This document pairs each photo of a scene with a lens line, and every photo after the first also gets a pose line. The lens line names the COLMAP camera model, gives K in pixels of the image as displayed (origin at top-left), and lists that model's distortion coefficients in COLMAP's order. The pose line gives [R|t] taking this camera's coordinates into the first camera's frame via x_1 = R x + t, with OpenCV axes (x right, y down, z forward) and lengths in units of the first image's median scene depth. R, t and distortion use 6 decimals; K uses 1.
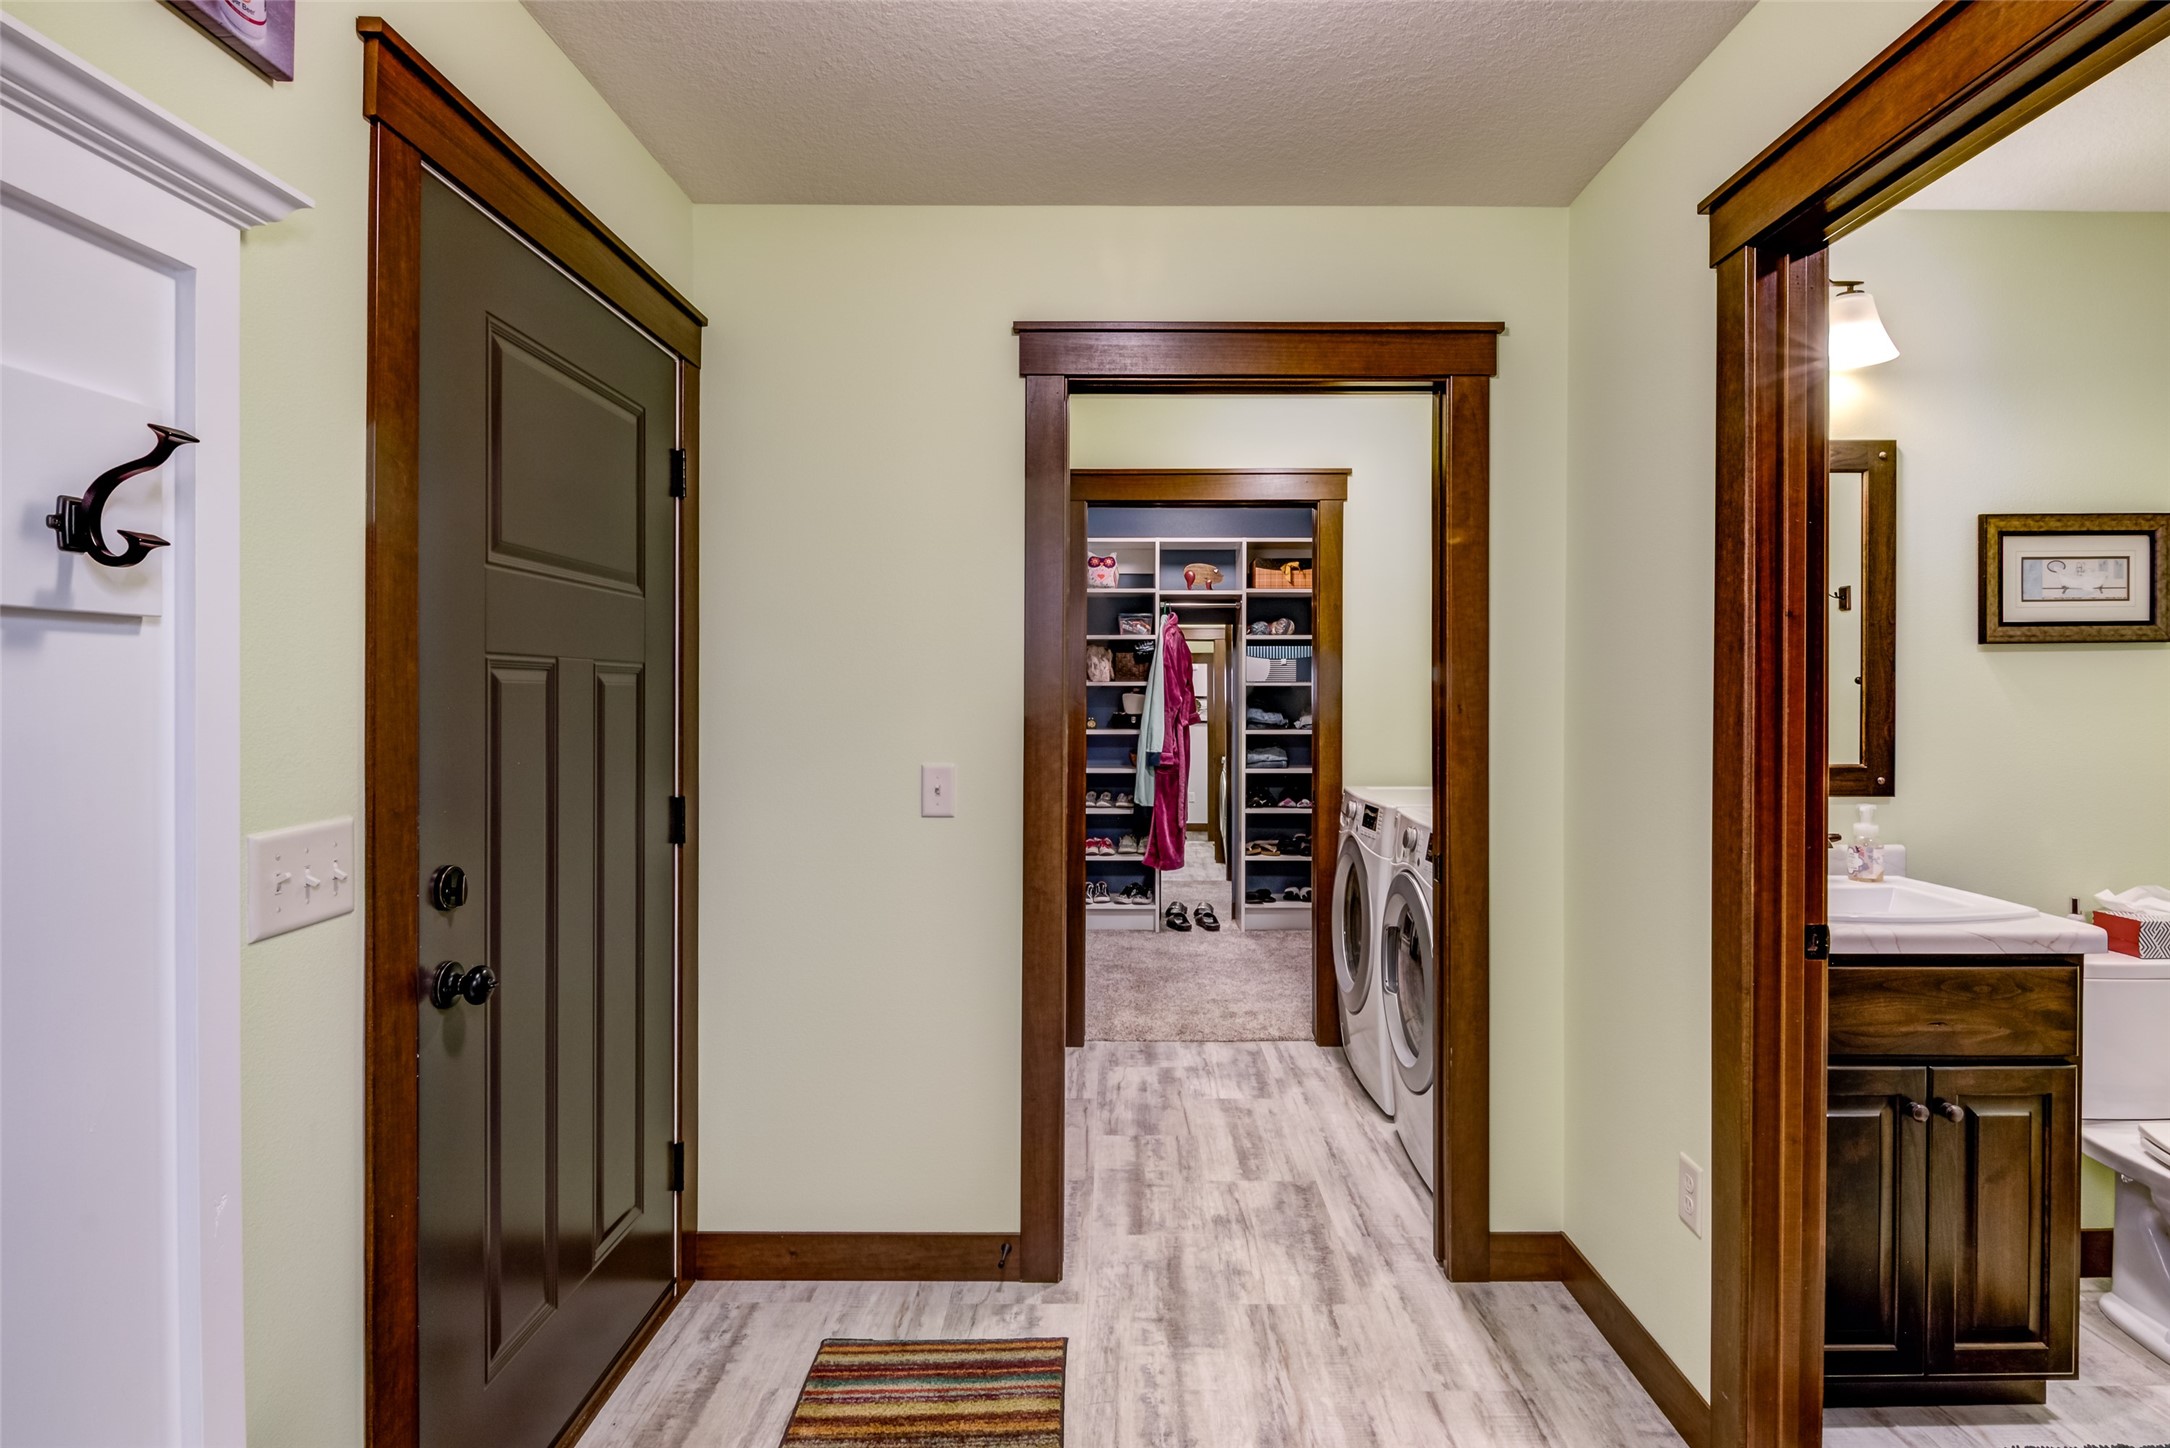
lens RADIAL K [[1133.4, 0, 1119.6], [0, 1133.4, 694.0], [0, 0, 1]] dist [-0.003512, -0.001434]
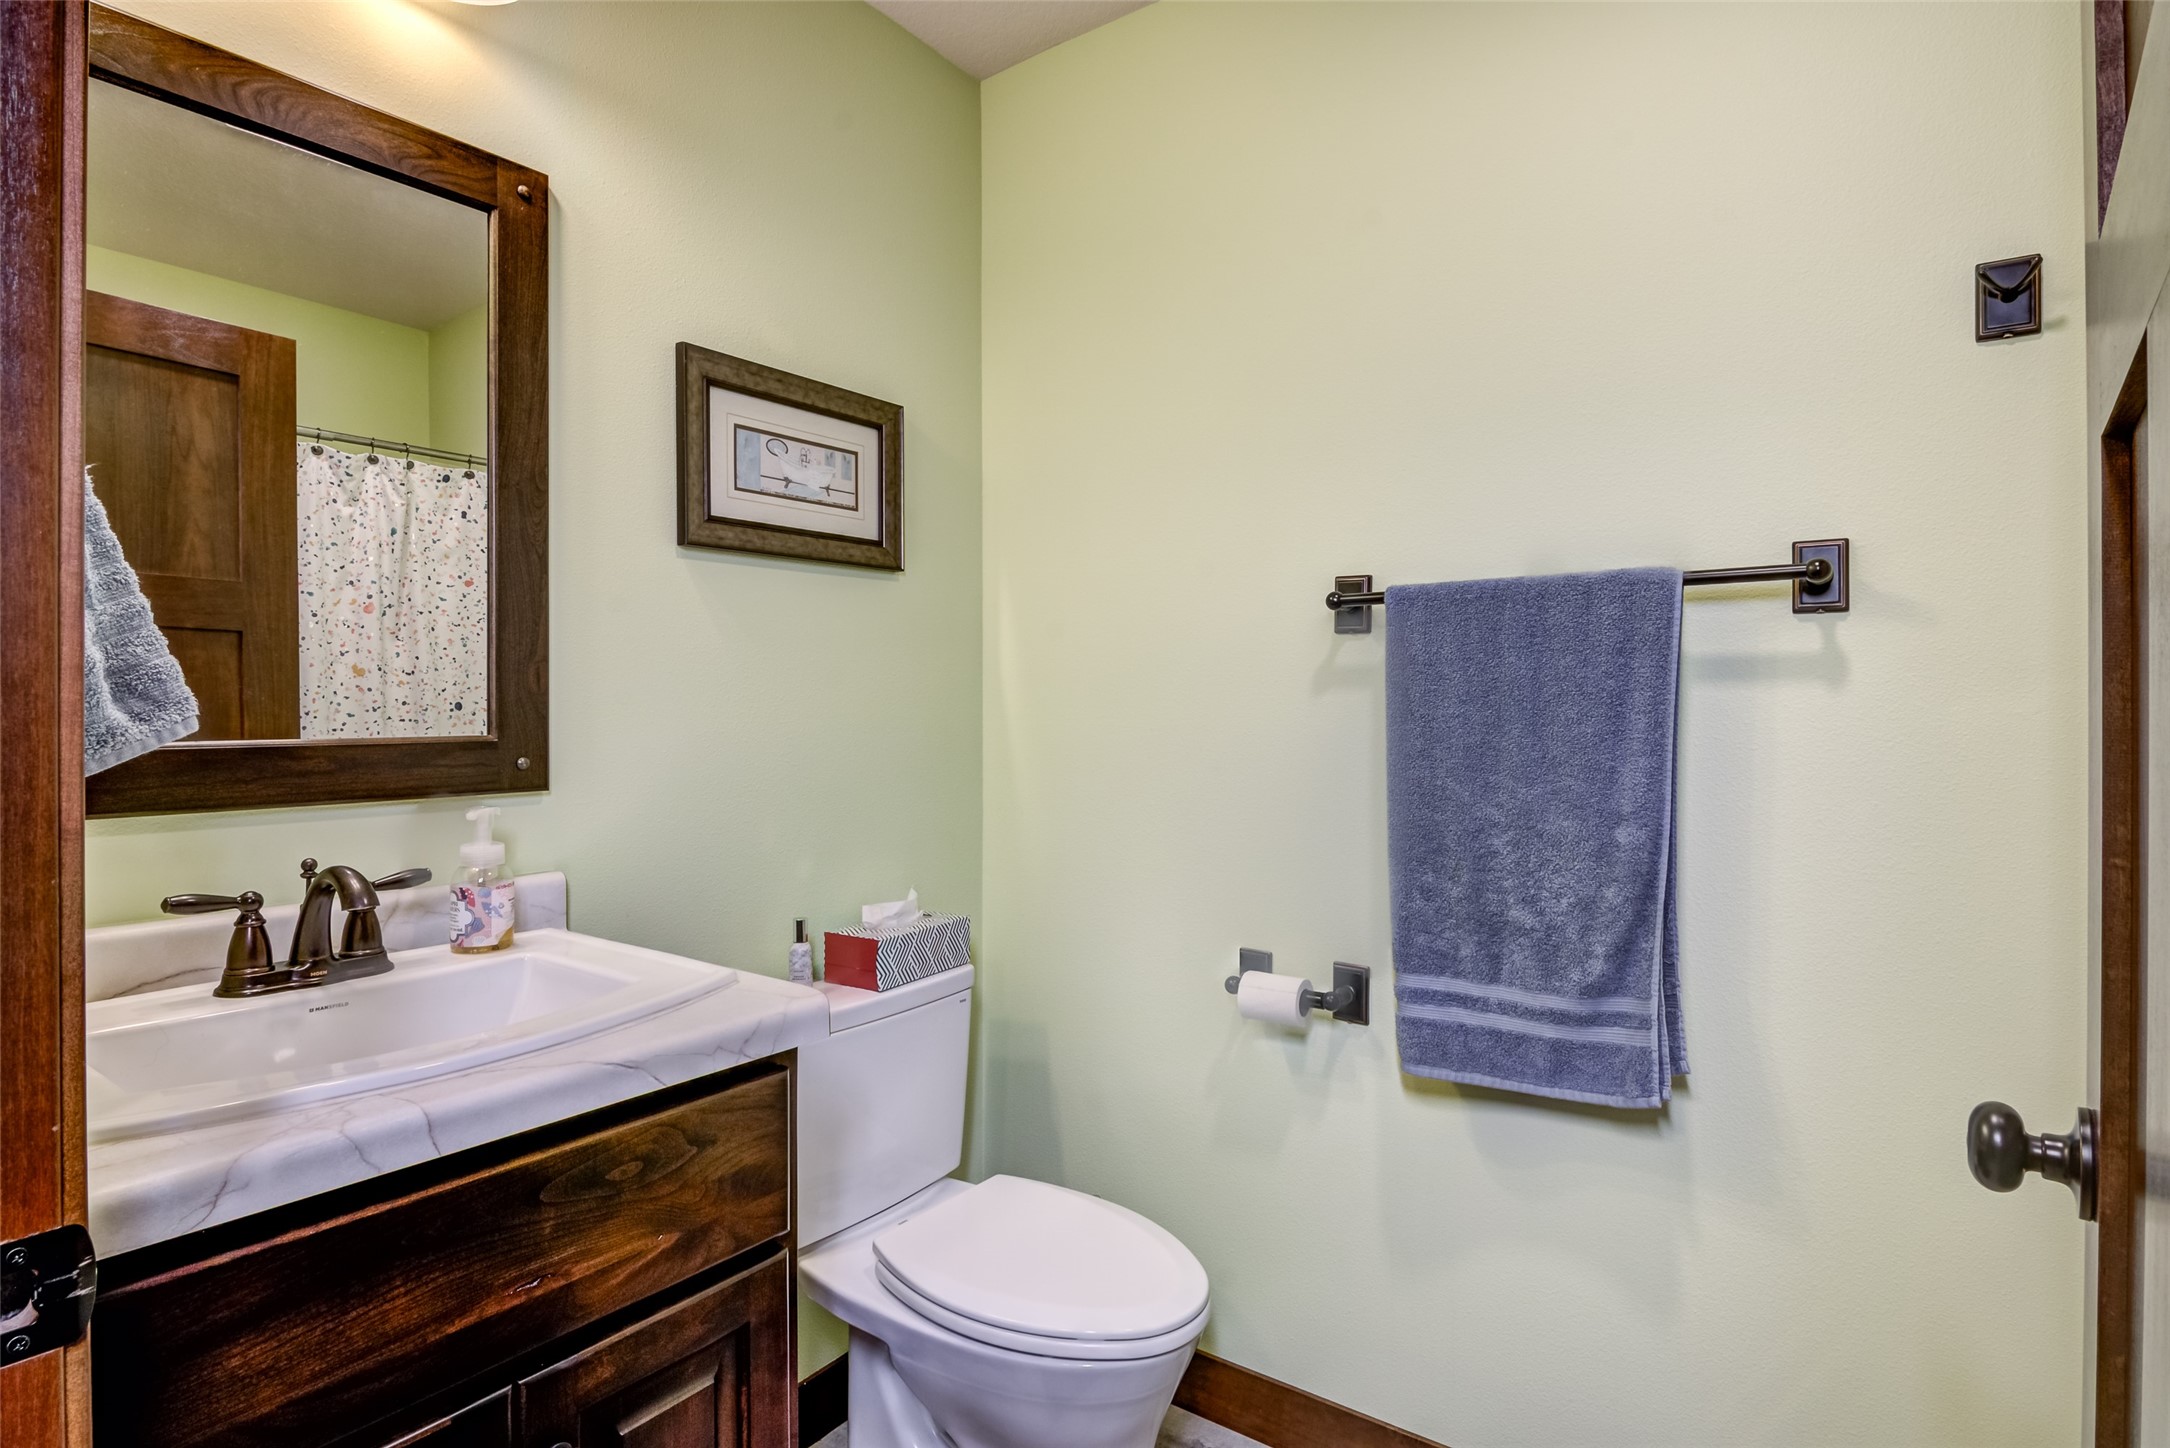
lens RADIAL K [[1108.4, 0, 1085.3], [0, 1108.4, 703.3], [0, 0, 1]] dist [0.000433, -0.007053]
pose [[0.598881, 0.001195, 0.800837, 0.397536], [0.005867, 0.999966, -0.005879, 0.051325], [-0.800816, 0.008219, 0.598854, 0.441492]]
